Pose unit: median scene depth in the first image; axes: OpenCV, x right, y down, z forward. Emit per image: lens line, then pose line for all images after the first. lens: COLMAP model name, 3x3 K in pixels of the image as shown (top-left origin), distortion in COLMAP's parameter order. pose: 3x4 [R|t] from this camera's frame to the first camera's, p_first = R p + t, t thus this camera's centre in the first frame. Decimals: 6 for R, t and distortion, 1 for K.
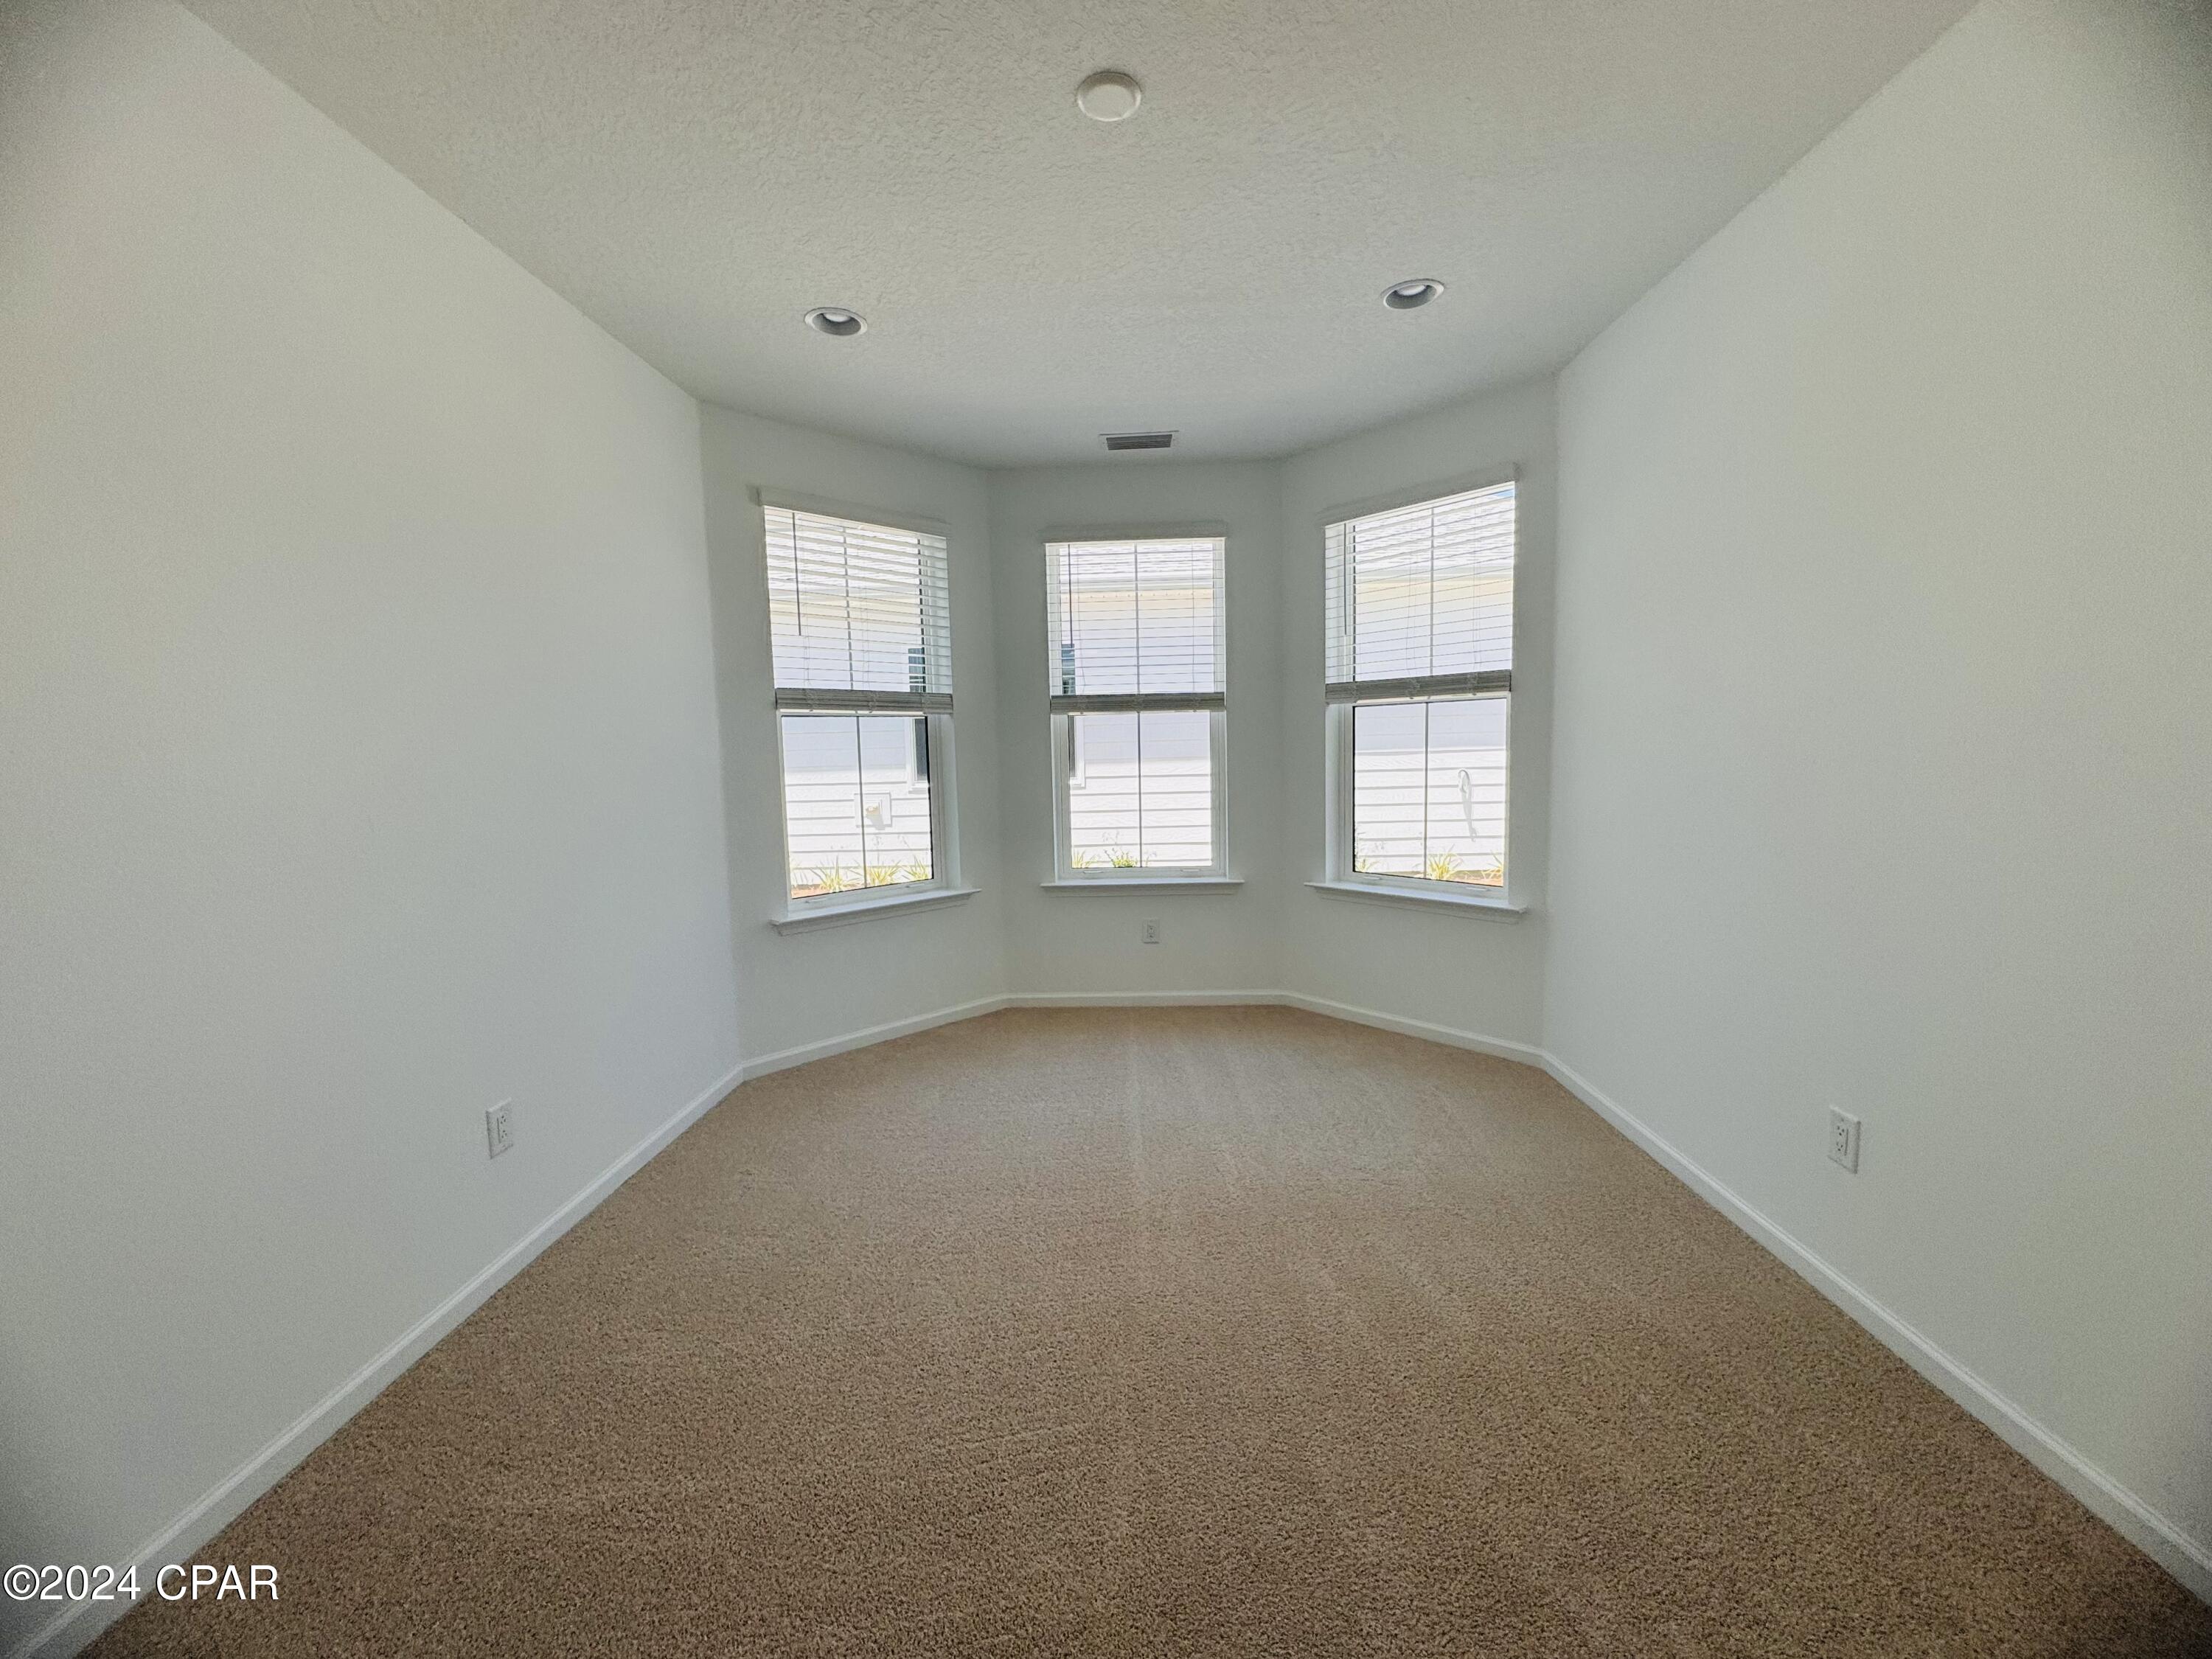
lens RADIAL K [[879.8, 0, 1107.6], [0, 879.8, 828.9], [0, 0, 1]] dist [-0.002007, -0.000626]
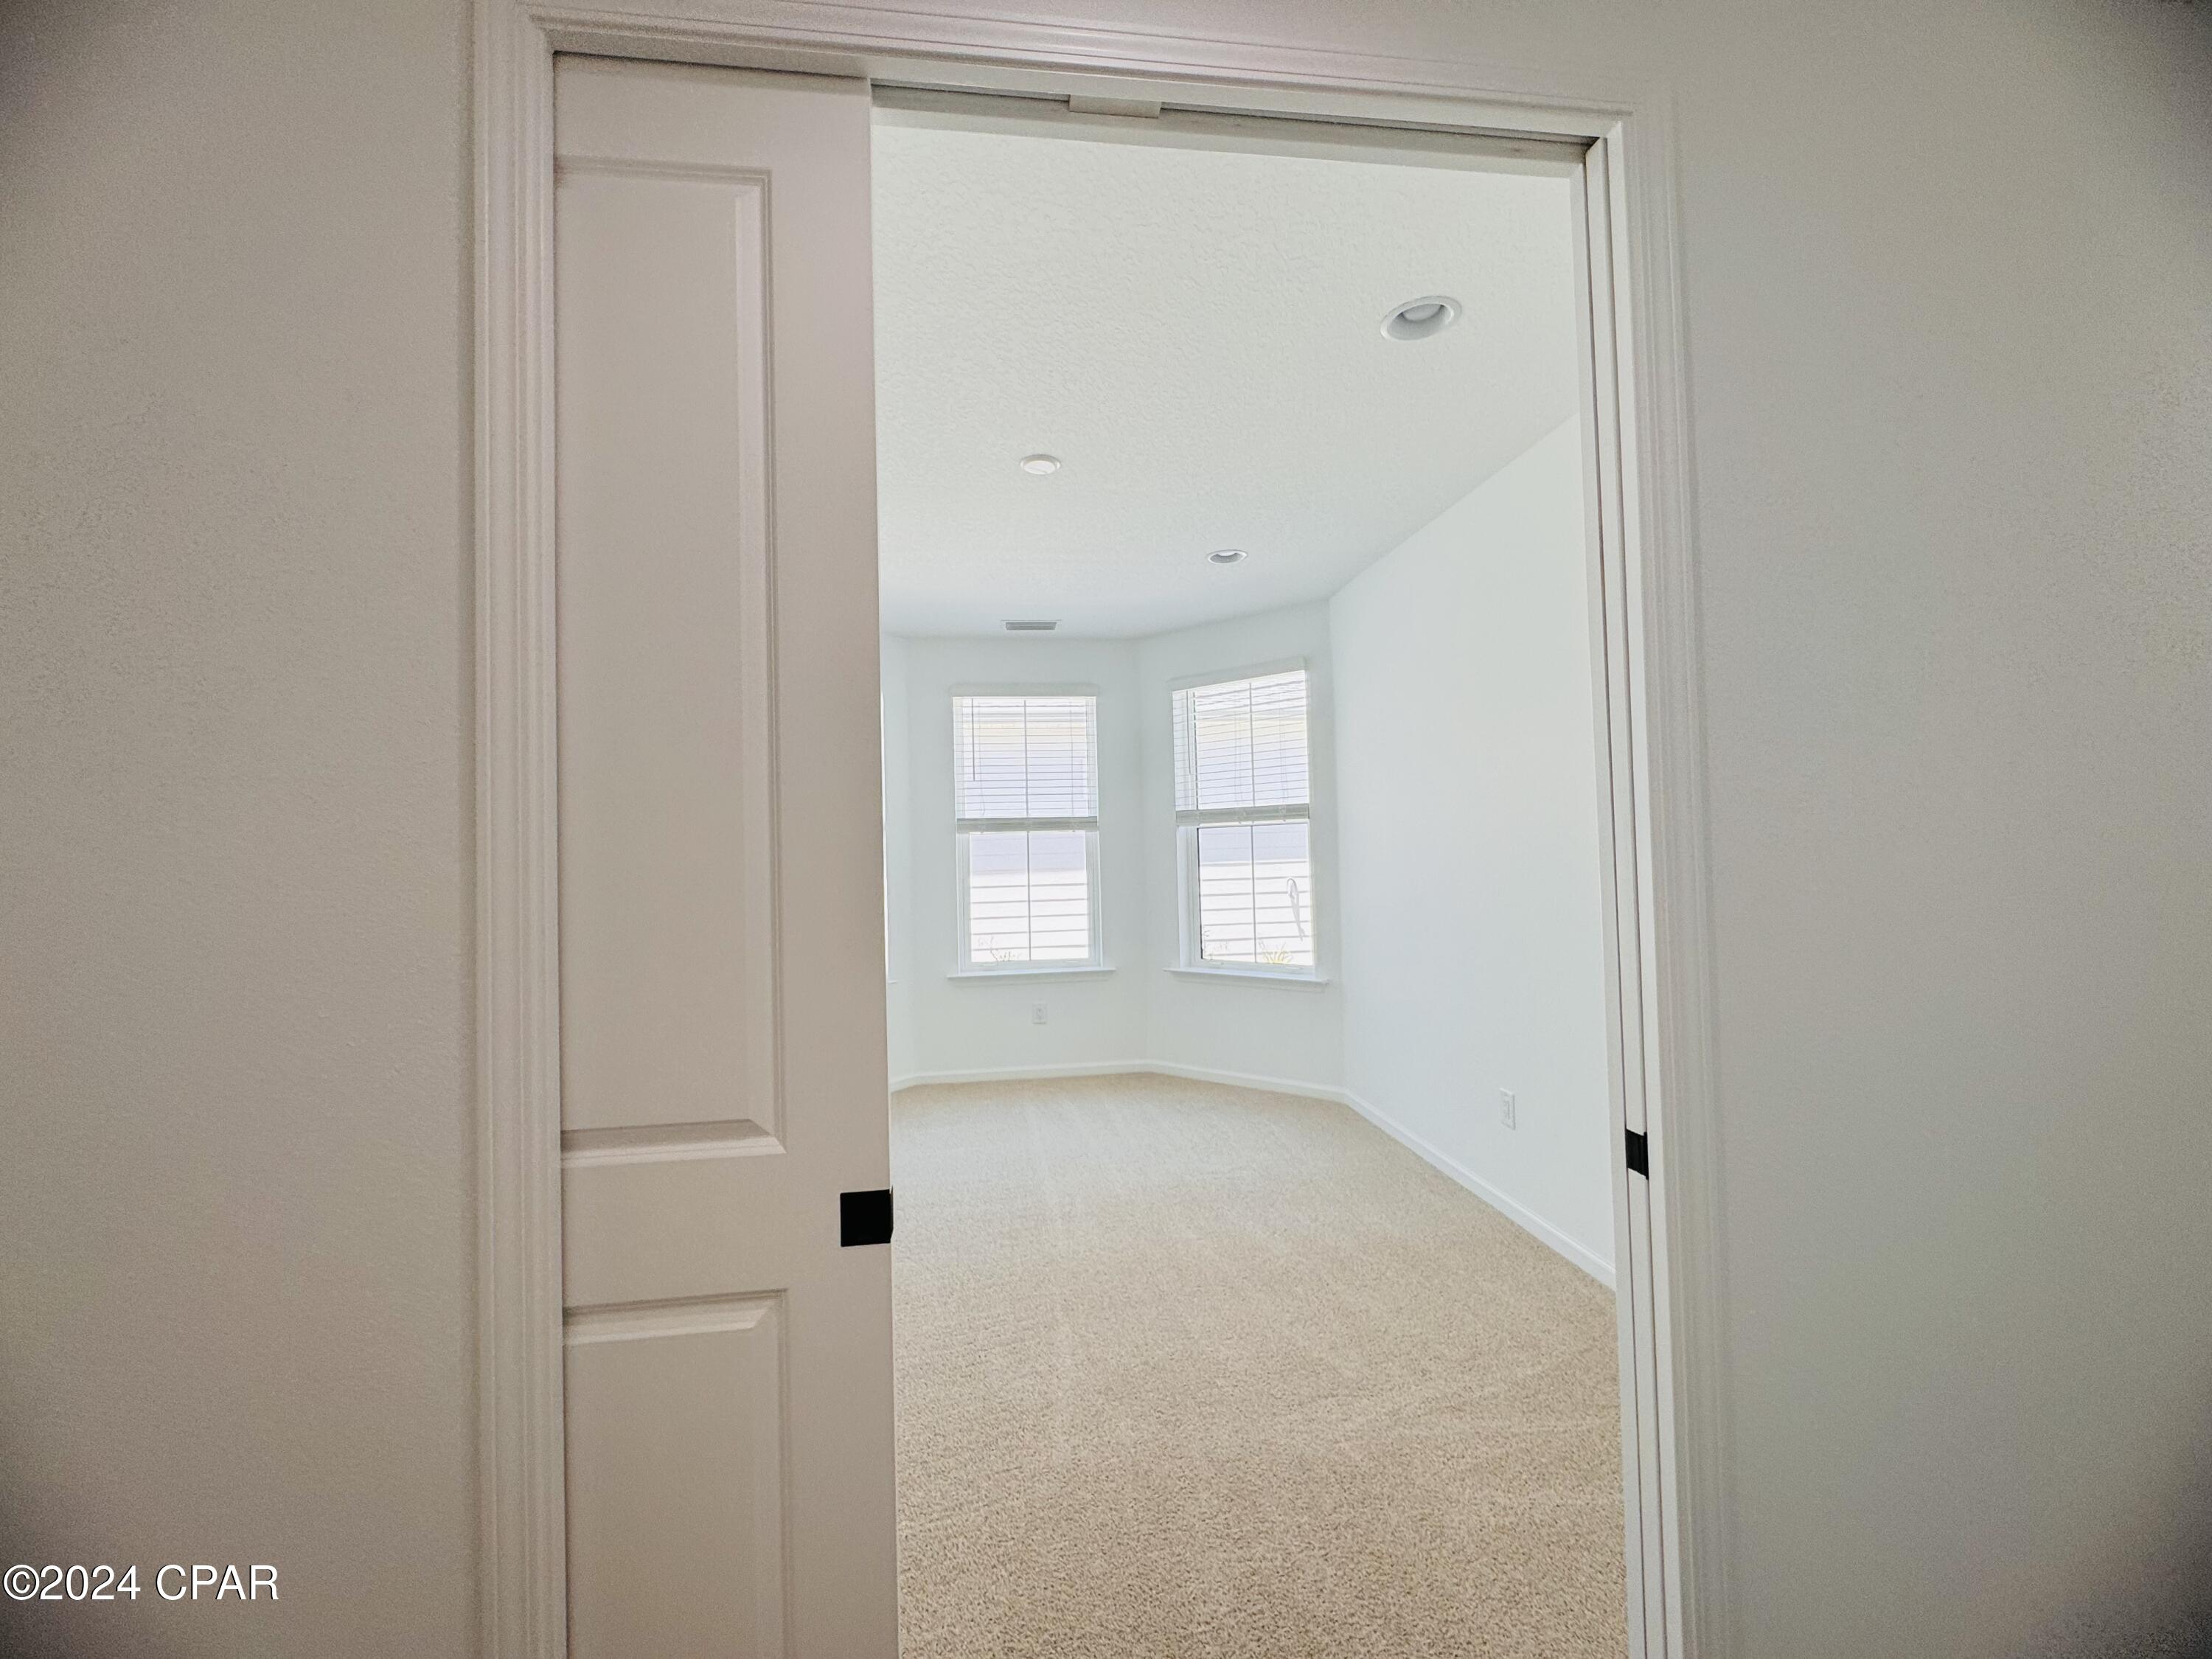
lens RADIAL K [[879.8, 0, 1107.2], [0, 879.8, 835.6], [0, 0, 1]] dist [-0.002007, -0.000626]
pose [[0.986091, 0.001736, 0.166200, -0.067317], [0.018031, 0.992927, -0.117351, 0.020814], [-0.165228, 0.118716, 0.979084, -0.247677]]
